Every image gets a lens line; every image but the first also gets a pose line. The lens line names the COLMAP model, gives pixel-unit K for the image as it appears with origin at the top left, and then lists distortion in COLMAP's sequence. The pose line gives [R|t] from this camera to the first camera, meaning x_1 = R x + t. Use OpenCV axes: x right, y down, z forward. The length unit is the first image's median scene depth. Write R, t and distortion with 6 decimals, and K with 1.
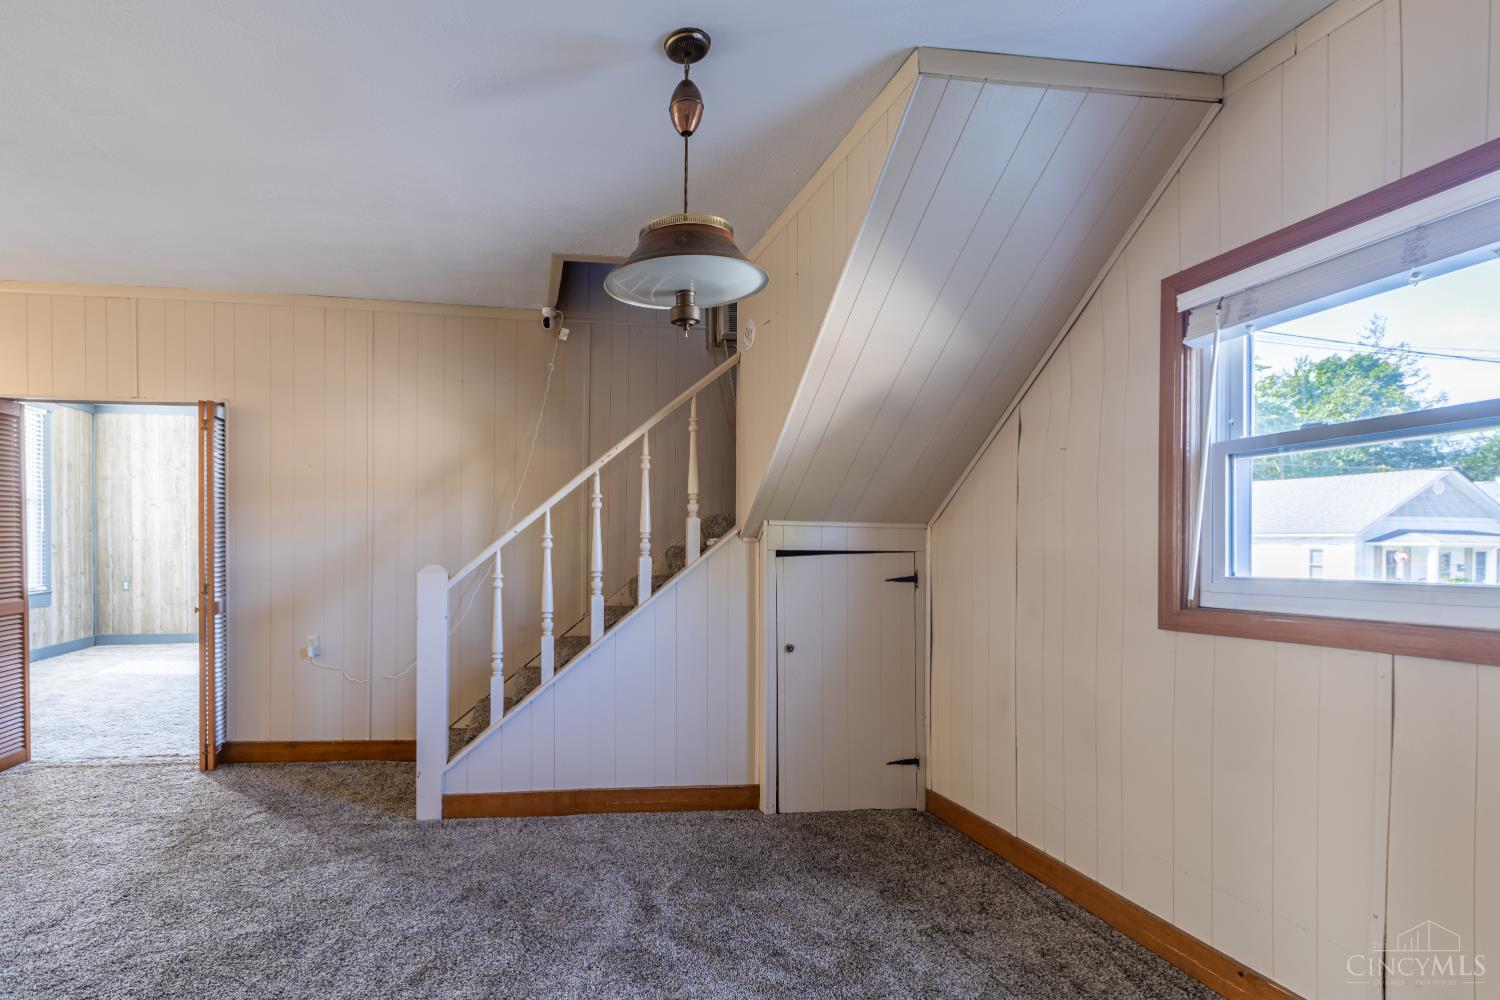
lens RADIAL K [[715.4, 0, 608.6], [0, 715.4, 541.6], [0, 0, 1]] dist [-0.002868, -0.000160]
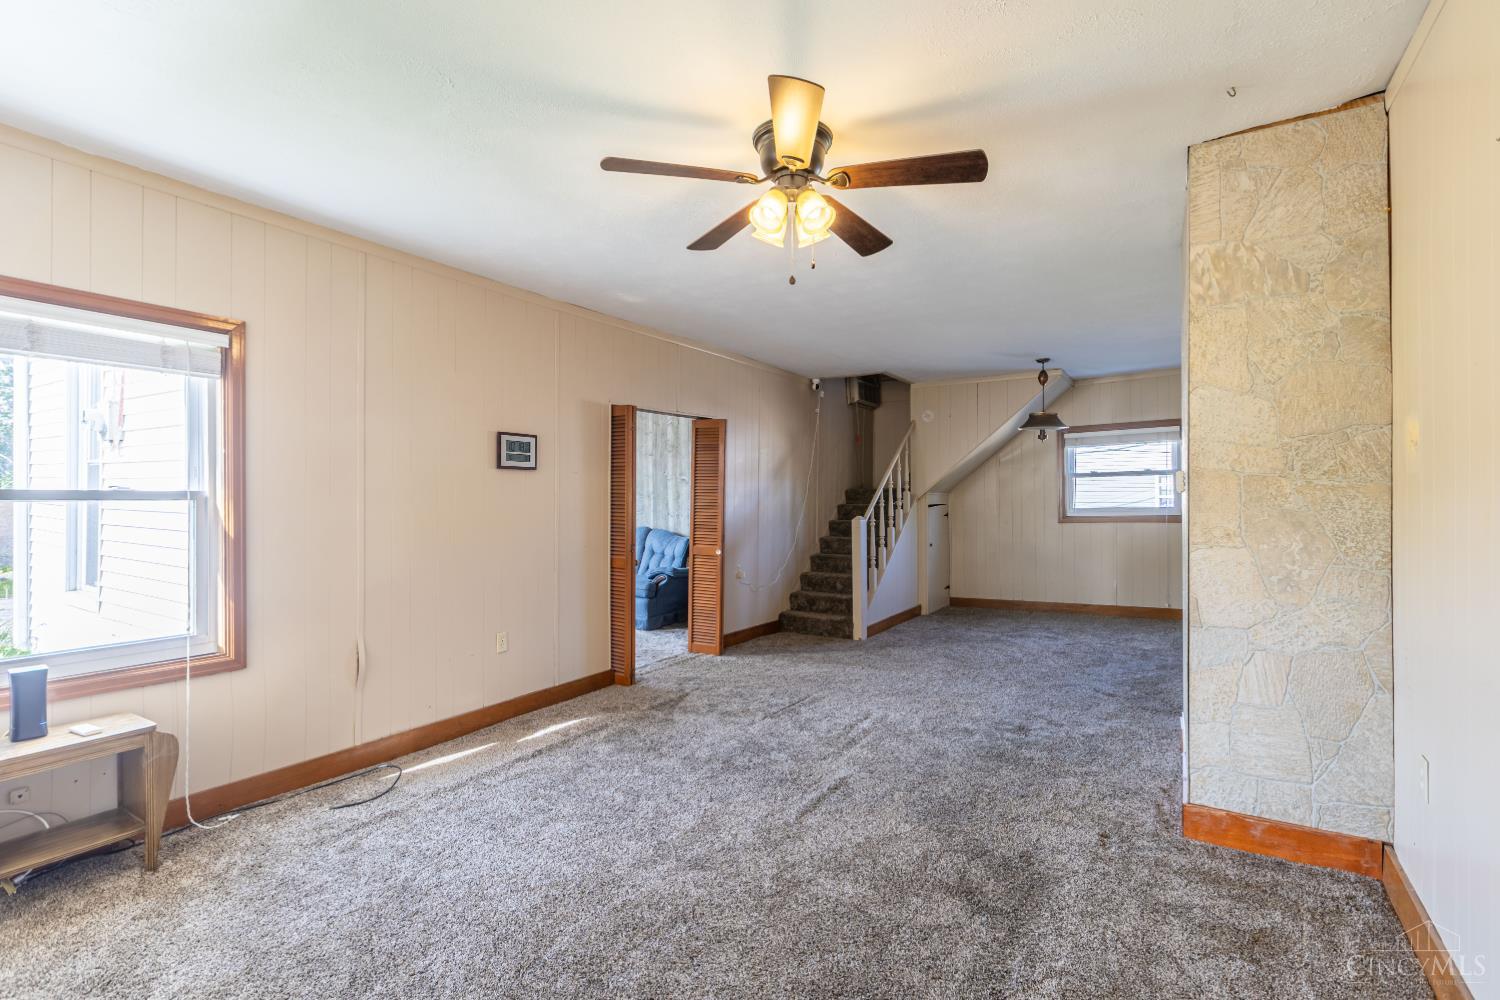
lens RADIAL K [[673.0, 0, 750.1], [0, 673.0, 493.2], [0, 0, 1]] dist [-0.001967, 0.000071]
pose [[0.641833, -0.009837, 0.766781, -1.875915], [0.016172, 0.999869, -0.000710, -0.035796], [-0.766674, 0.012856, 0.641908, -0.000944]]
